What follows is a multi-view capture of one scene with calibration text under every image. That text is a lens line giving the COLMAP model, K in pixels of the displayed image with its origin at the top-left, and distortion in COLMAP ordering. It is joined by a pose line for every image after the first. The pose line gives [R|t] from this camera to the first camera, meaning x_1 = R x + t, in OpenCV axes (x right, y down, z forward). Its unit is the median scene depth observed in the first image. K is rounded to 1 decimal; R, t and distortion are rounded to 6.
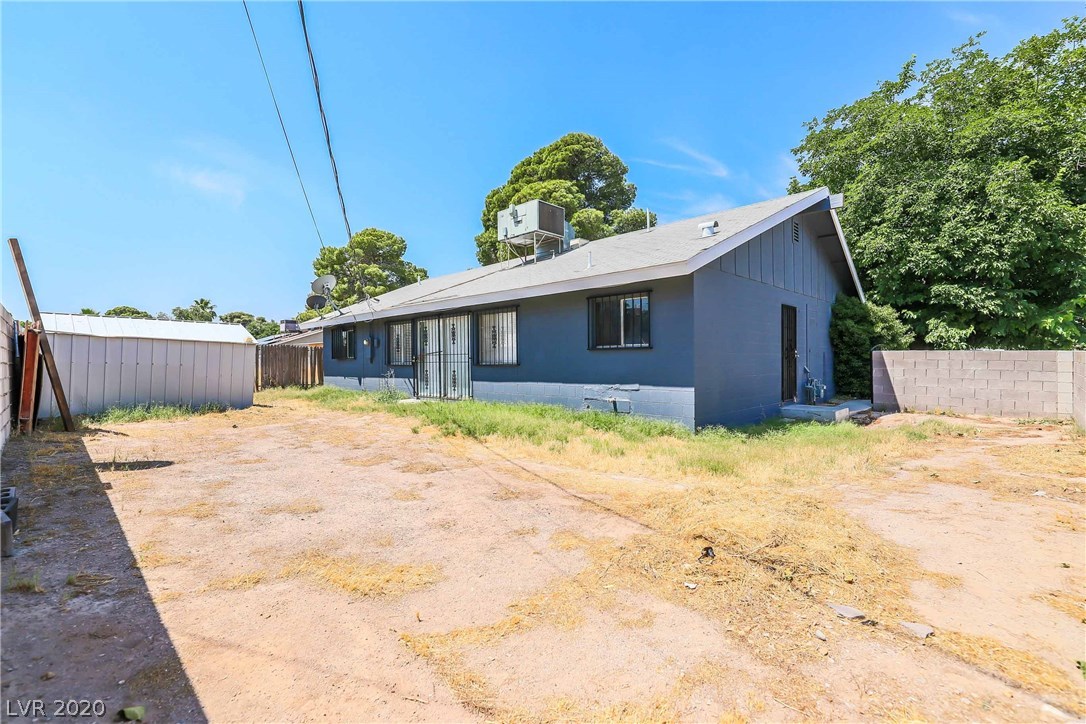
lens RADIAL K [[479.5, 0, 525.1], [0, 479.5, 363.2], [0, 0, 1]] dist [0.001782, -0.000840]
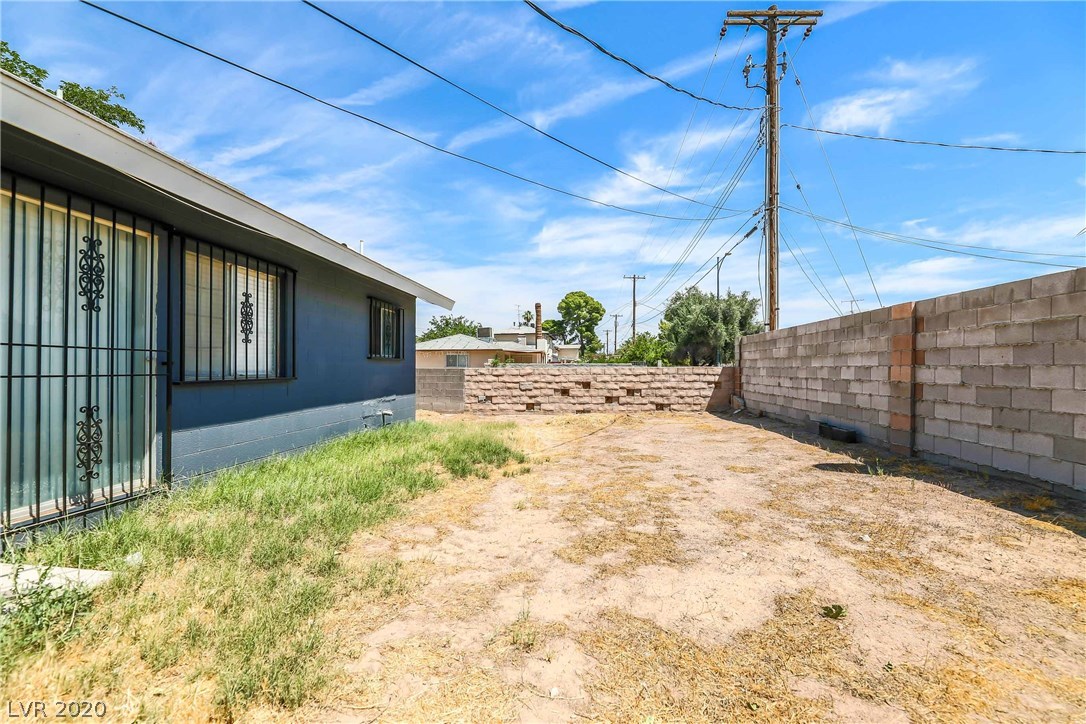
lens RADIAL K [[479.5, 0, 525.1], [0, 479.5, 363.2], [0, 0, 1]] dist [0.001782, -0.000840]
pose [[-0.614132, 0.012645, 0.789102, -0.448684], [0.000850, 0.999882, -0.015361, -0.004295], [-0.789203, -0.008763, -0.614071, 0.833290]]
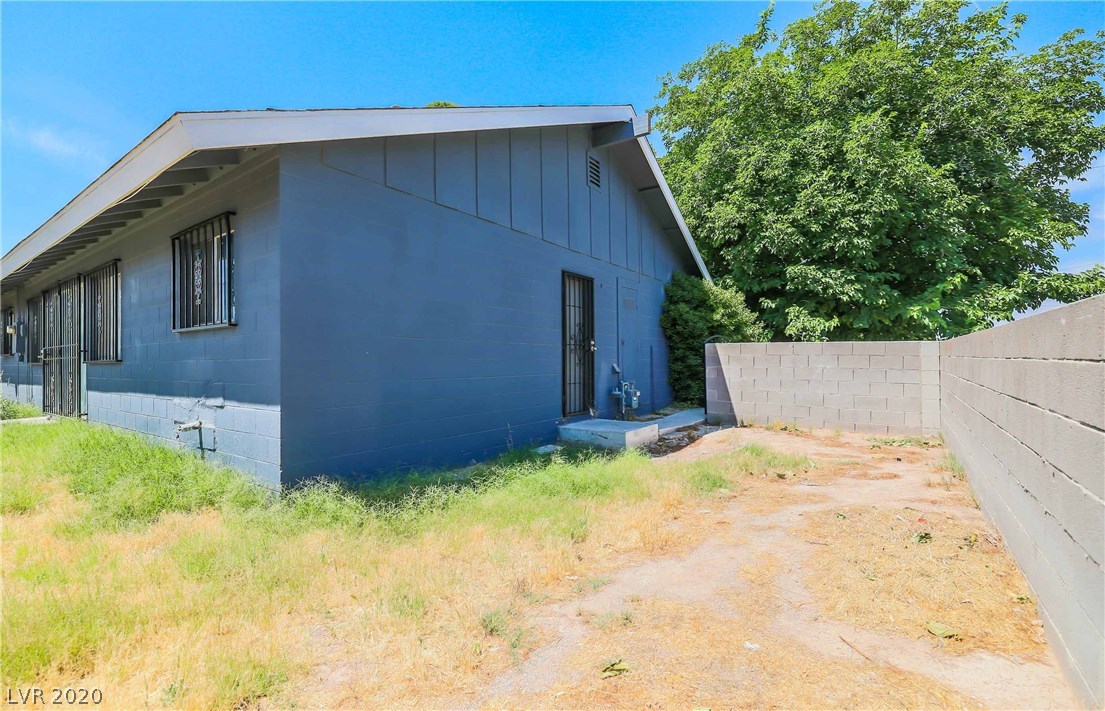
lens RADIAL K [[487.9, 0, 511.3], [0, 487.9, 360.0], [0, 0, 1]] dist [-0.001835, 0.000103]
pose [[0.990593, -0.000354, 0.136843, 0.280084], [0.001515, 0.999964, -0.008379, 0.004922], [-0.136836, 0.008508, 0.990557, 0.252415]]
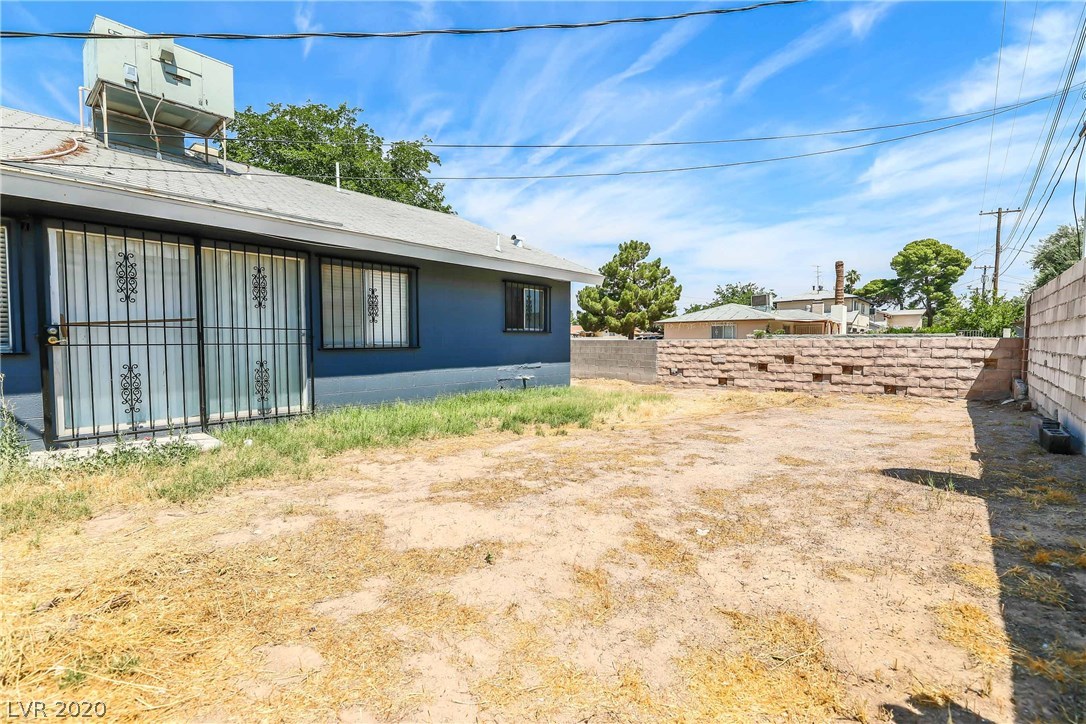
lens RADIAL K [[479.5, 0, 525.1], [0, 479.5, 363.2], [0, 0, 1]] dist [0.001782, -0.000840]
pose [[-0.035438, -0.043332, 0.998432, -0.567748], [-0.001388, 0.999061, 0.043310, -0.003641], [-0.999371, 0.000149, -0.035465, 0.635347]]
